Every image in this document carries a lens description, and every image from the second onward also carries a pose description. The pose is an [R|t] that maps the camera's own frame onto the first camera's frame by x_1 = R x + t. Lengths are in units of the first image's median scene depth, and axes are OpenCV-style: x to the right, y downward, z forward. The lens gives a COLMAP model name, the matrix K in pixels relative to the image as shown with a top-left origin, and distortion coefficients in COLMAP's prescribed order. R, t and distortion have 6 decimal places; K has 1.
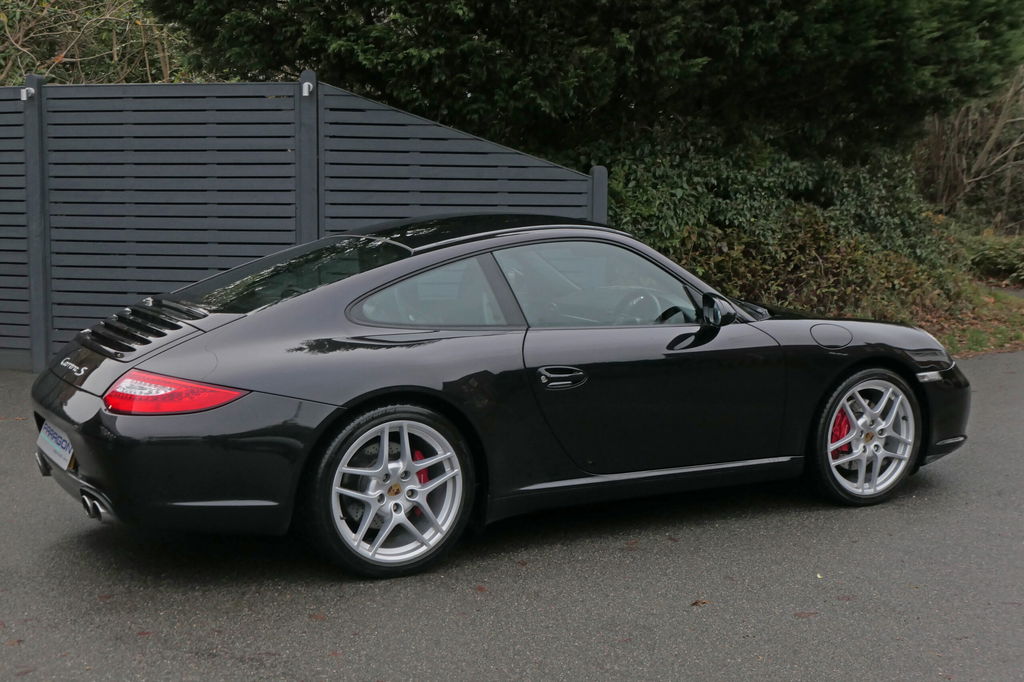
lens RADIAL K [[1390.4, 0, 515.9], [0, 1390.4, 339.1], [0, 0, 1]] dist [-0.024990, 0.000000]
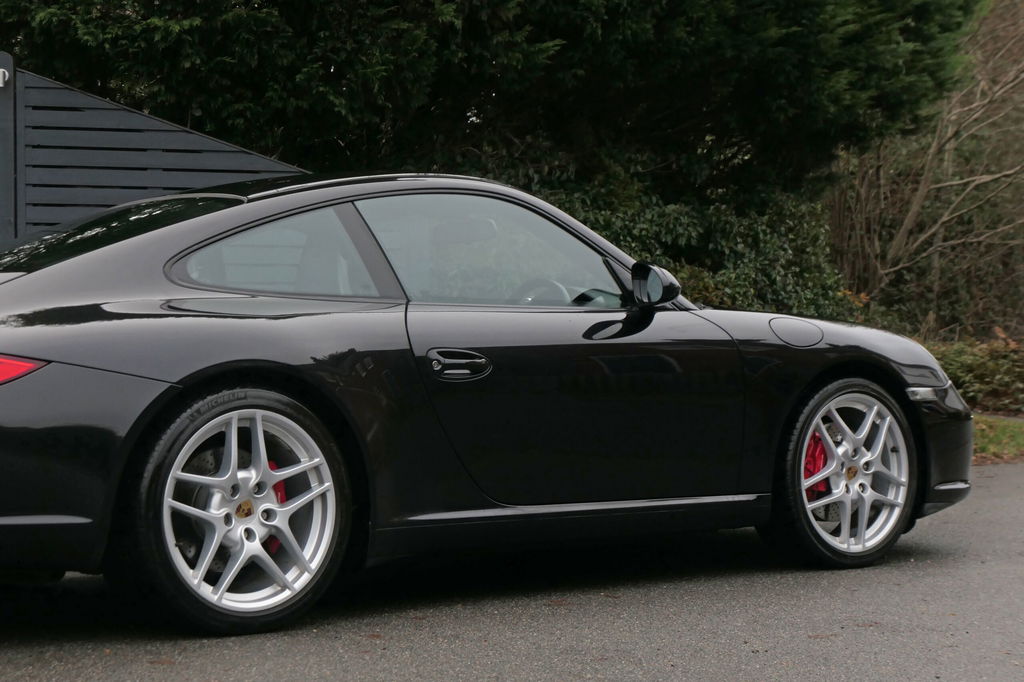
lens RADIAL K [[2127.0, 0, 510.6], [0, 2127.0, 338.8], [0, 0, 1]] dist [-0.028774, 0.000000]
pose [[0.986298, -0.024695, 0.163115, -0.070477], [0.046729, 0.990060, -0.132658, 0.094766], [-0.158217, 0.138462, 0.977648, -0.053451]]
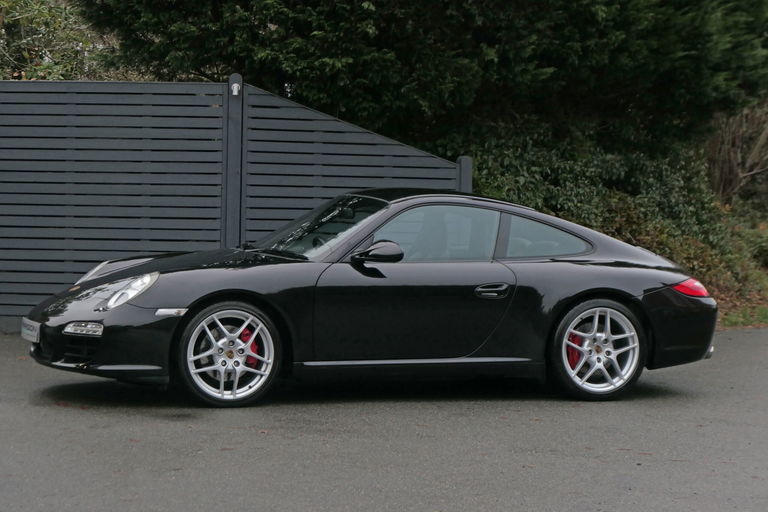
lens RADIAL K [[2098.6, 0, 391.3], [0, 2098.6, 252.3], [0, 0, 1]] dist [-0.117198, 0.000000]
pose [[0.985515, 0.005138, 0.169508, -0.302978], [0.007896, 0.997067, -0.076130, 0.092059], [-0.169402, 0.076366, 0.982584, -0.734834]]
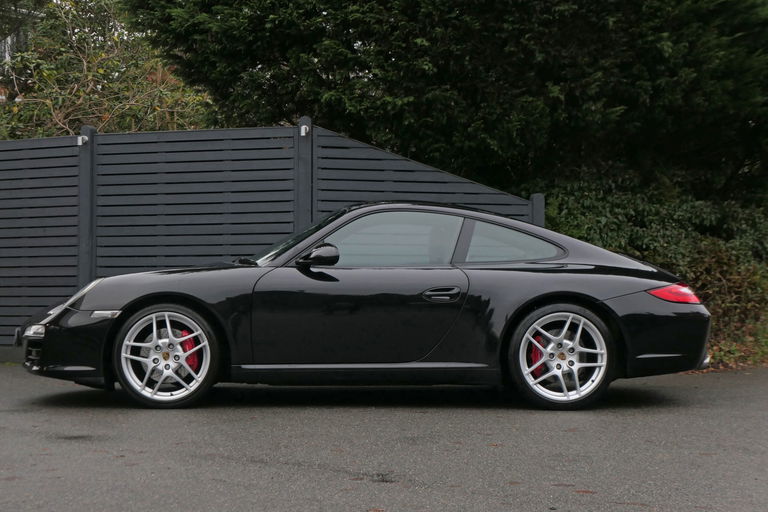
lens RADIAL K [[1285.2, 0, 379.8], [0, 1285.2, 268.8], [0, 0, 1]] dist [-0.041498, 0.000000]
pose [[0.998368, -0.007919, -0.056562, -0.015802], [-0.000221, 0.989798, -0.142477, 0.103188], [0.057114, 0.142257, 0.988181, -0.122774]]
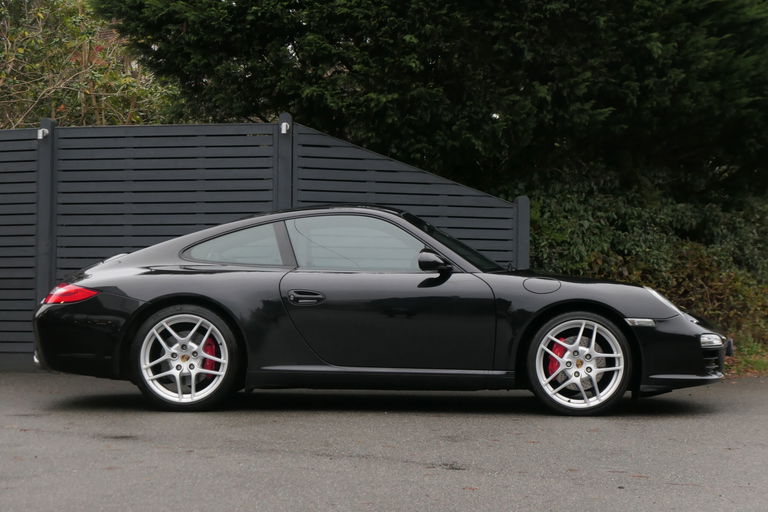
lens RADIAL K [[1511.1, 0, 376.0], [0, 1511.1, 254.6], [0, 0, 1]] dist [-0.038847, 0.000000]
pose [[0.999691, 0.000271, 0.024867, -0.096705], [0.003497, 0.988477, -0.151331, 0.119171], [-0.024621, 0.151371, 0.988170, -0.263180]]
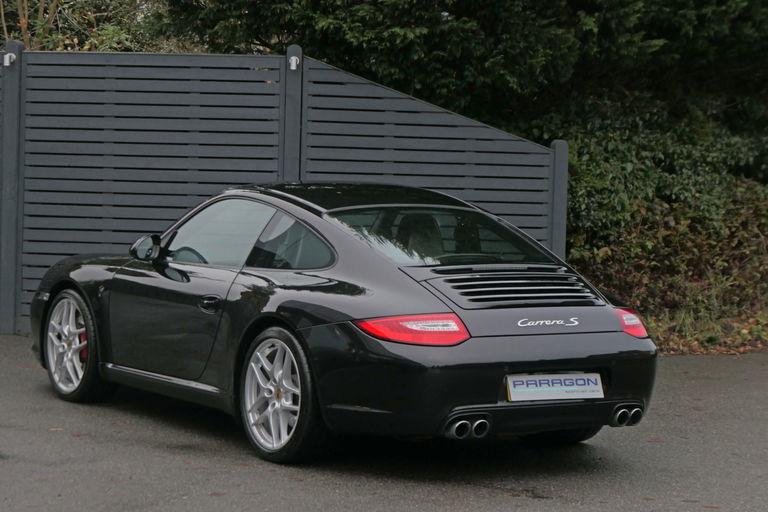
lens RADIAL K [[2267.1, 0, 381.4], [0, 2267.1, 255.4], [0, 0, 1]] dist [-0.155095, 0.000000]
pose [[0.996383, 0.014334, 0.083755, -0.211395], [-0.009328, 0.998163, -0.059859, 0.062752], [-0.084460, 0.058861, 0.994687, -0.655066]]
